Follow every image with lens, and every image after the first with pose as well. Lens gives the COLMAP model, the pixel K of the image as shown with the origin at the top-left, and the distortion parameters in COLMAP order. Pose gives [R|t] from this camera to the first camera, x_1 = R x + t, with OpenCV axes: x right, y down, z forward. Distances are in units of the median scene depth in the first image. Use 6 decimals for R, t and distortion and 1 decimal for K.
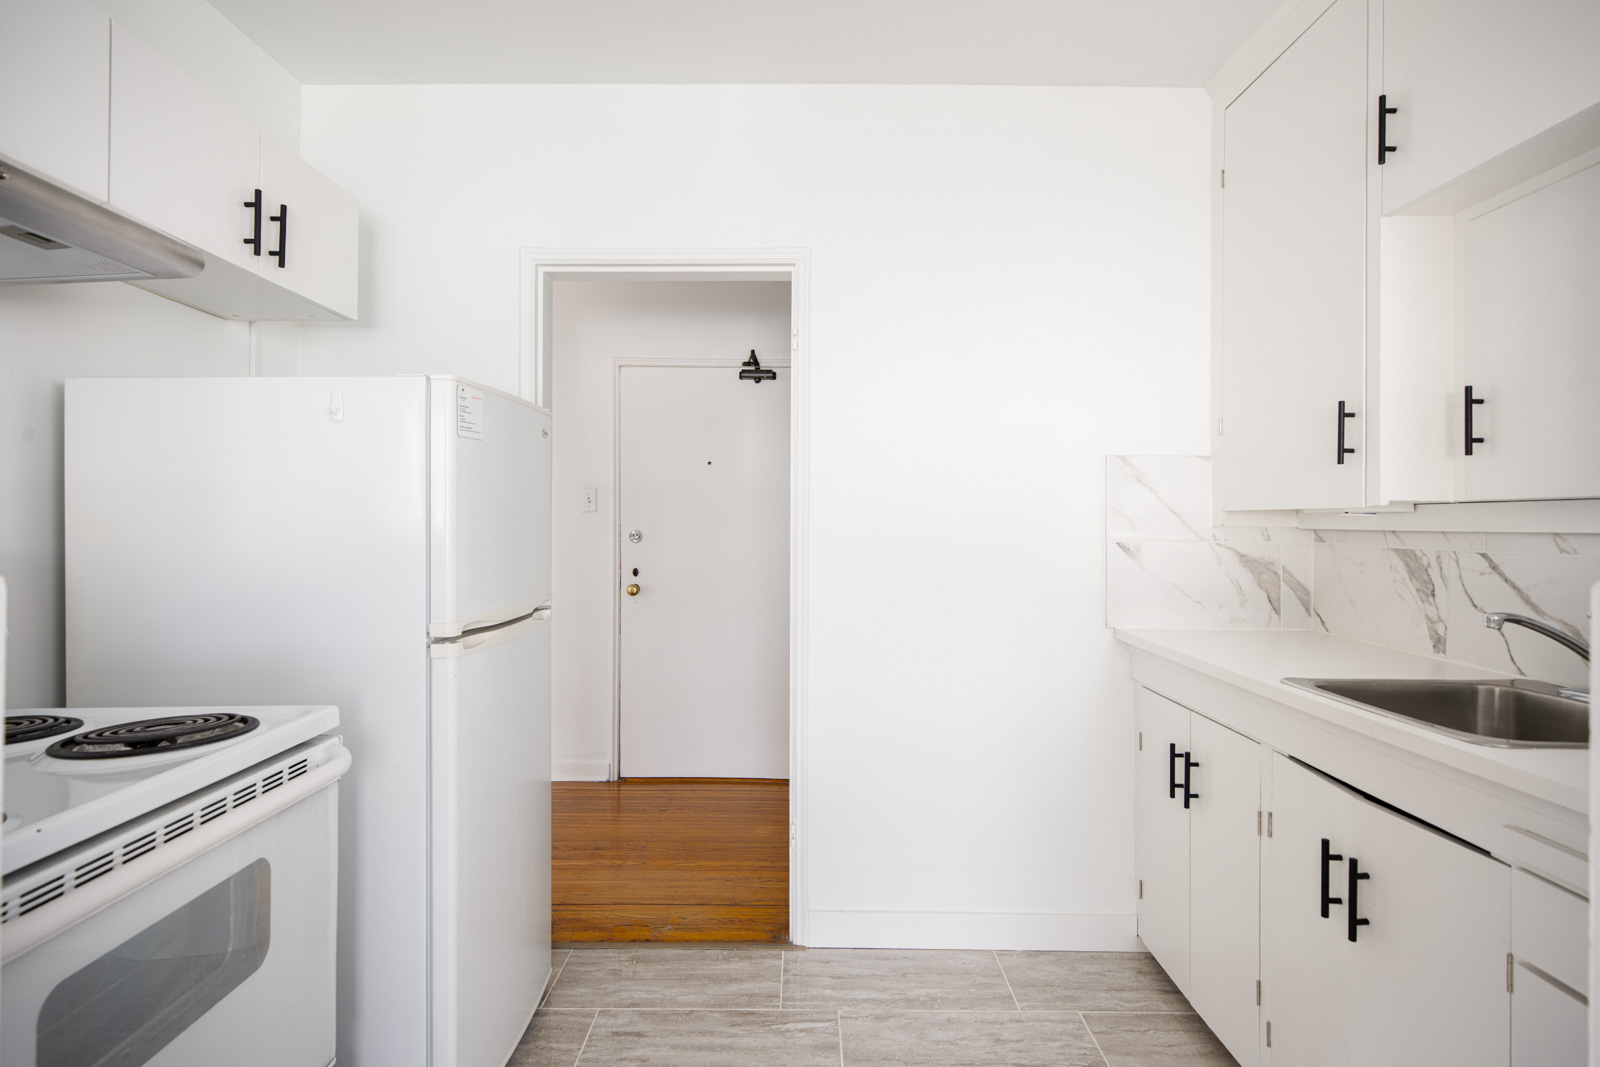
lens RADIAL K [[828.1, 0, 800.6], [0, 828.1, 527.1], [0, 0, 1]] dist [0.002567, 0.000906]
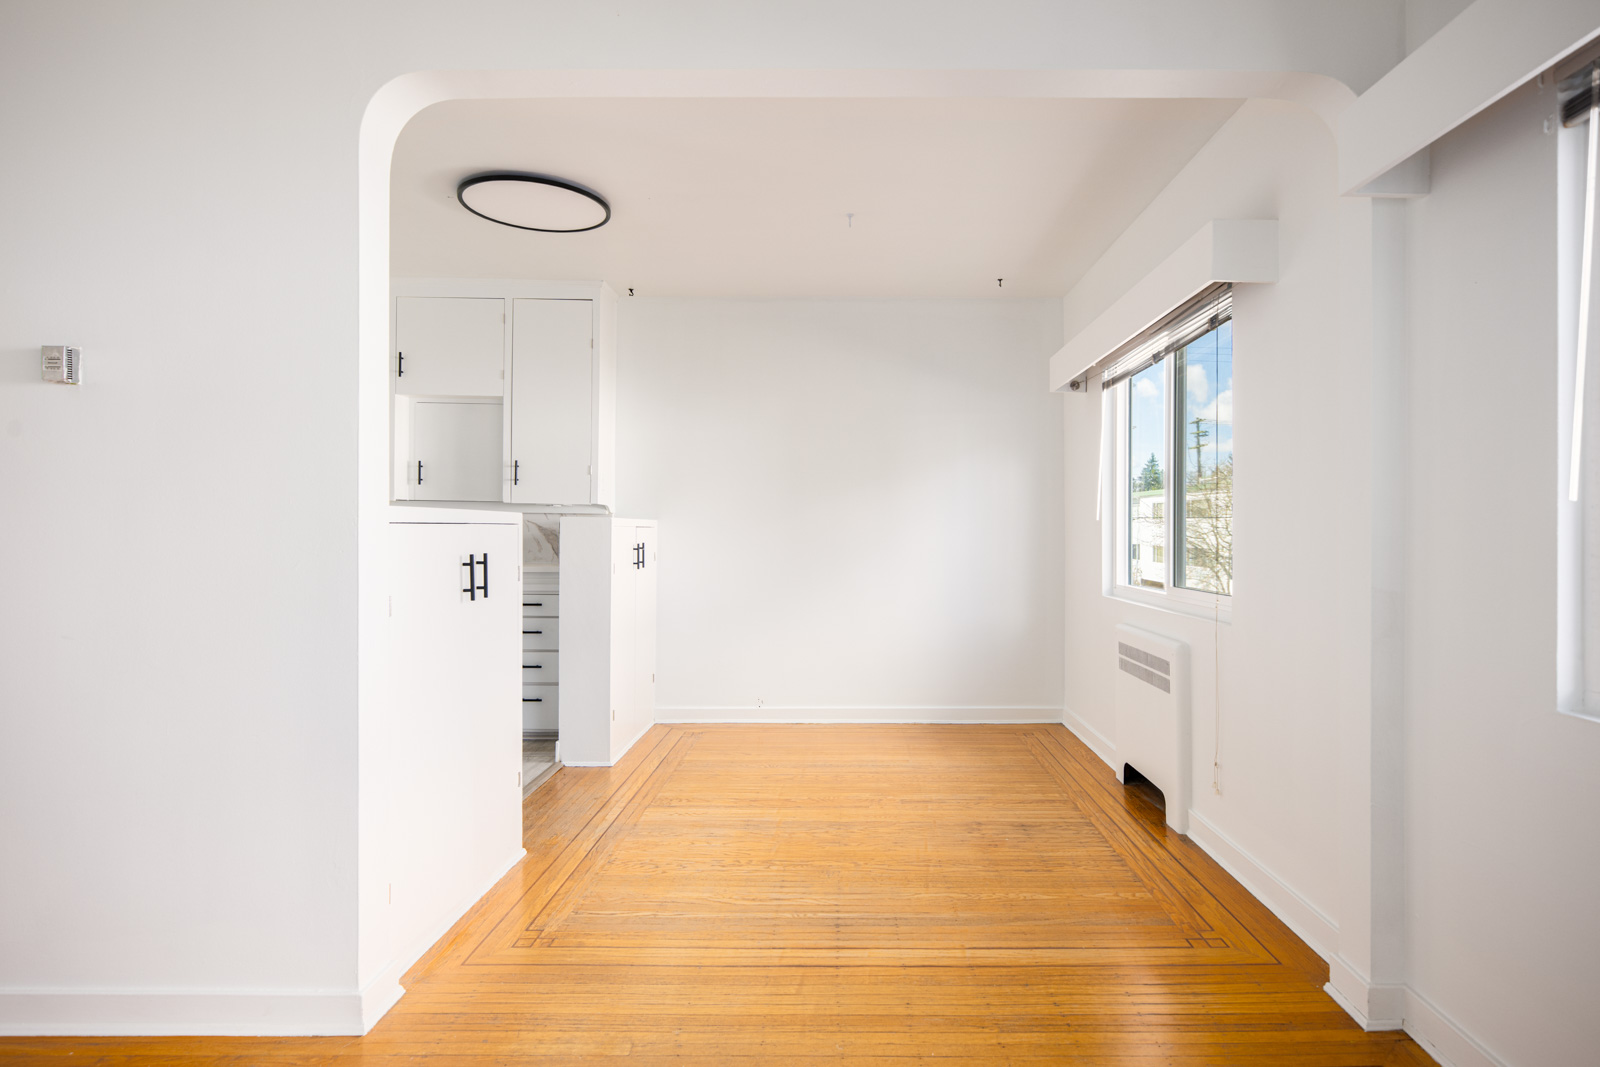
lens RADIAL K [[853.5, 0, 854.2], [0, 853.5, 533.9], [0, 0, 1]] dist [0.001475, 0.000139]
pose [[-0.010490, -0.009625, 0.999899, -1.778664], [-0.008903, 0.999915, 0.009532, 0.035583], [-0.999905, -0.008802, -0.010575, -0.398475]]
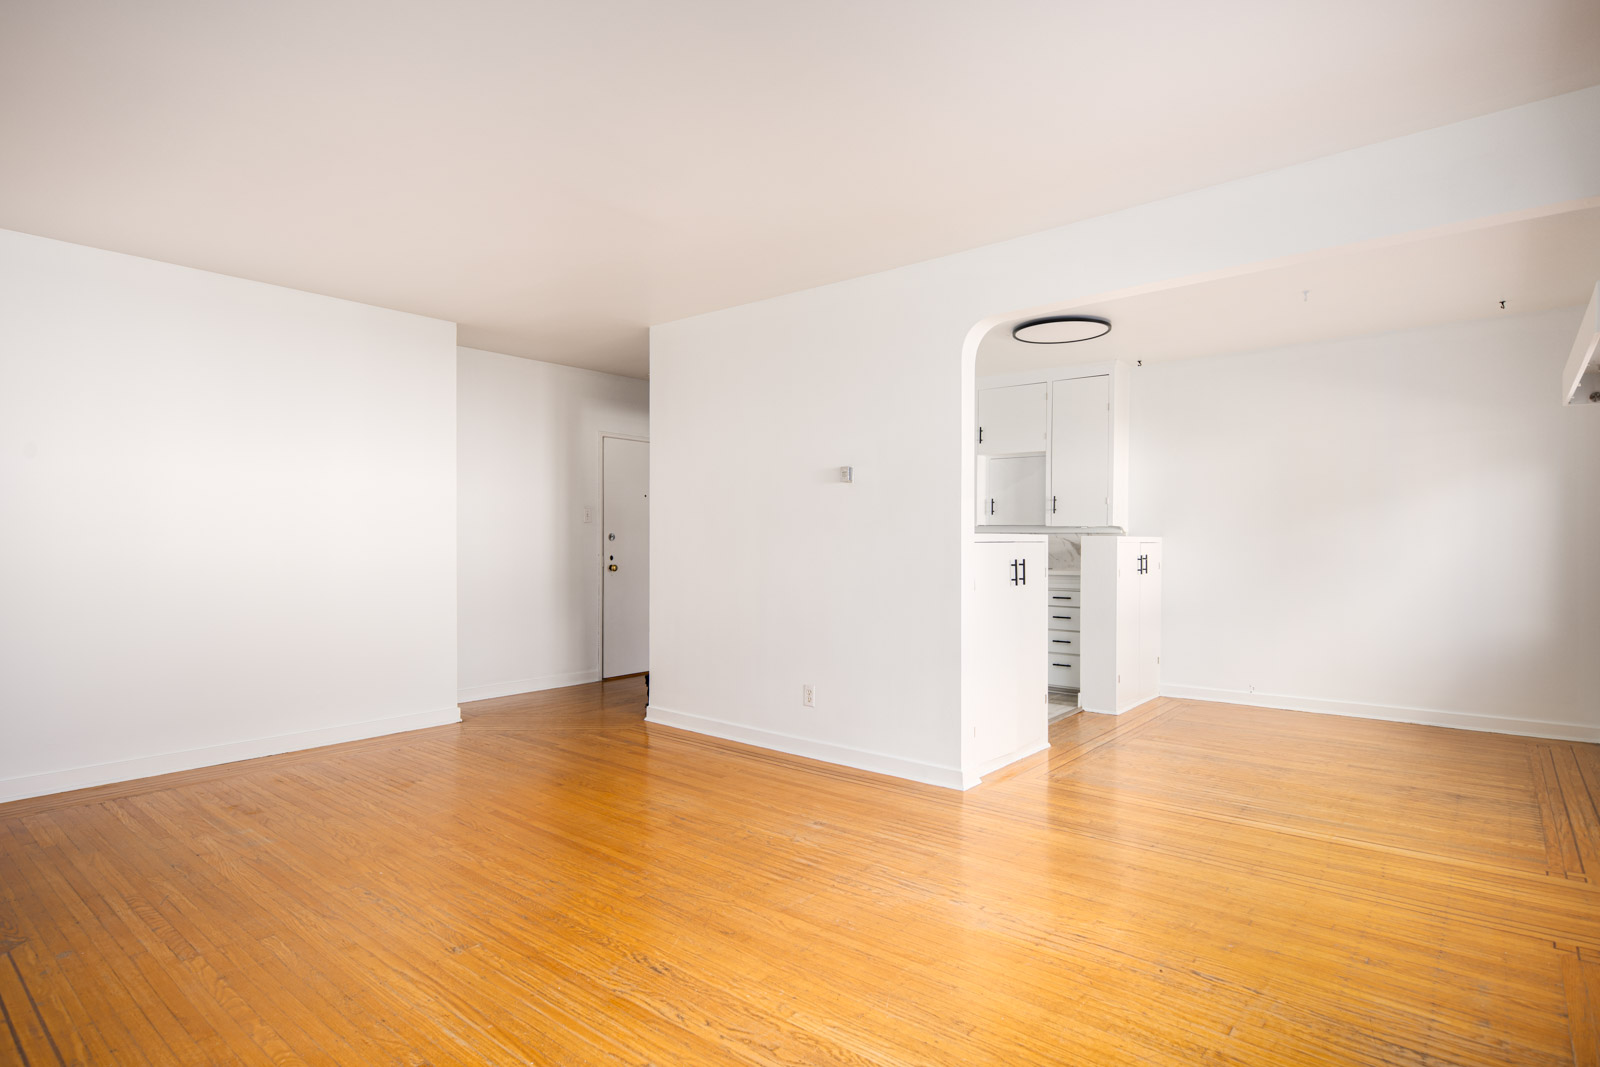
lens RADIAL K [[833.7, 0, 802.3], [0, 833.7, 552.0], [0, 0, 1]] dist [0.000610, 0.000744]
pose [[0.637090, -0.012865, 0.770682, -2.535523], [0.000216, 0.999864, 0.016511, 0.027338], [-0.770790, -0.010352, 0.637006, -0.798297]]
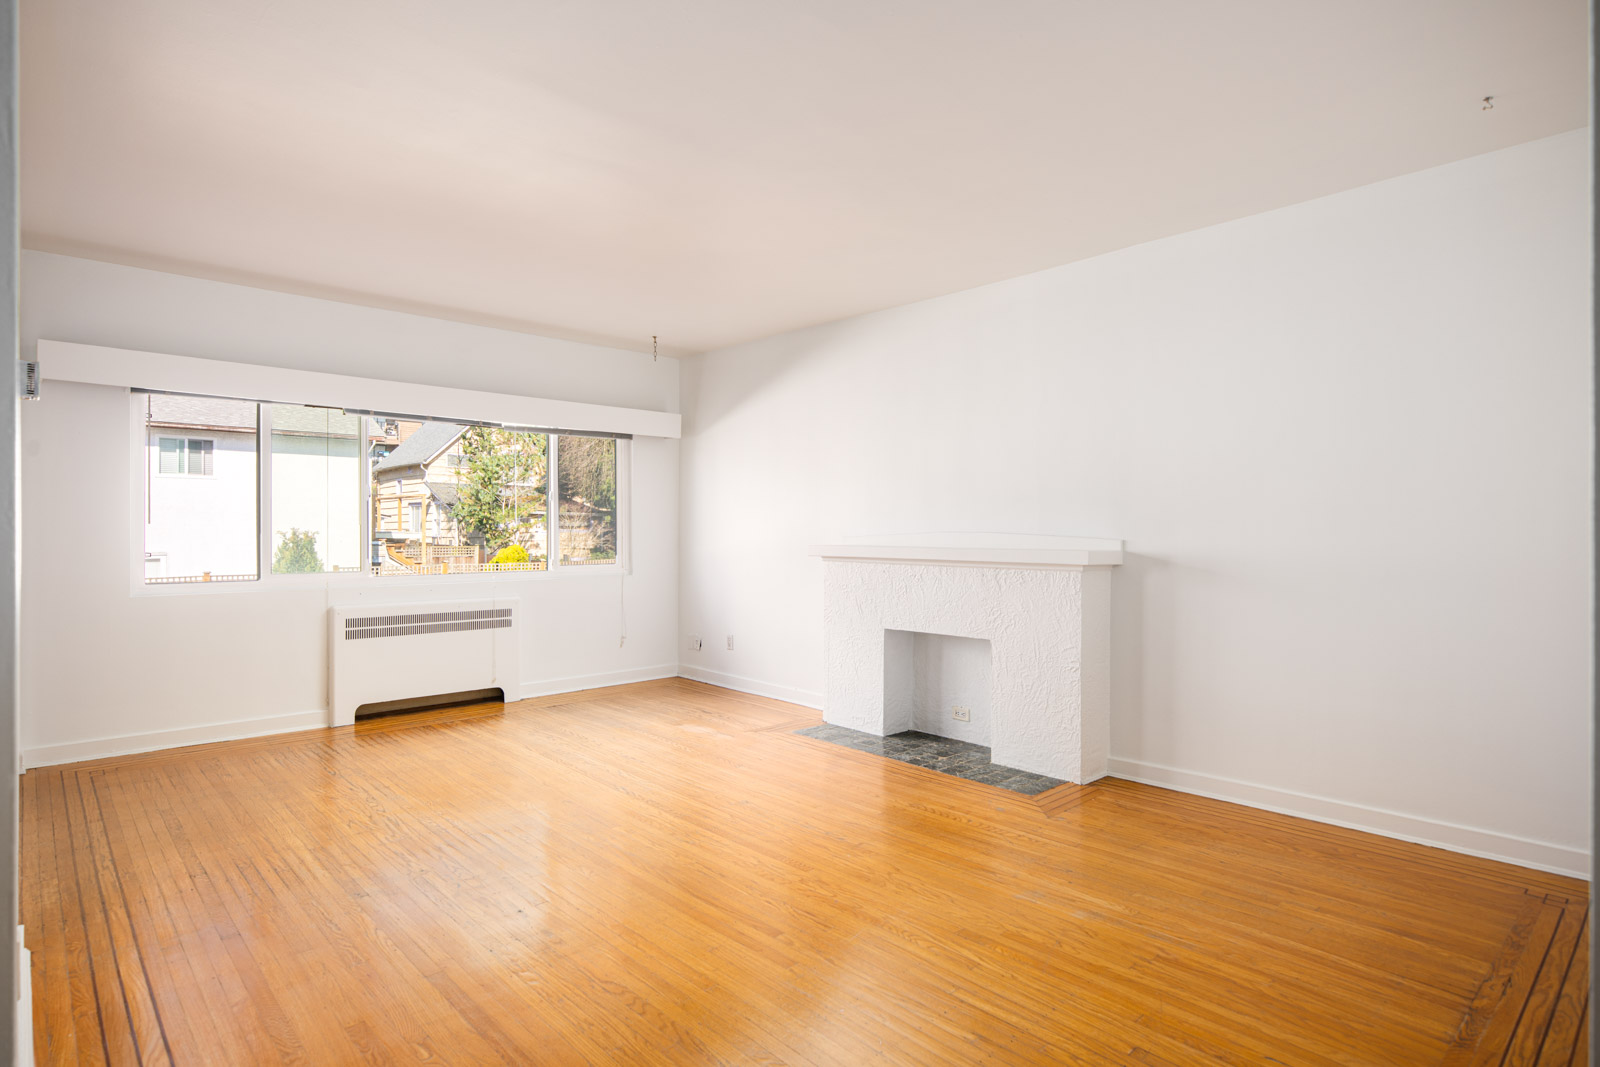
lens RADIAL K [[838.7, 0, 814.9], [0, 838.7, 532.8], [0, 0, 1]] dist [0.000835, 0.000409]
pose [[-0.722478, 0.000657, -0.691393, -0.798769], [-0.001543, 0.999996, 0.002562, 0.023227], [0.691392, 0.002918, -0.722474, 1.739858]]
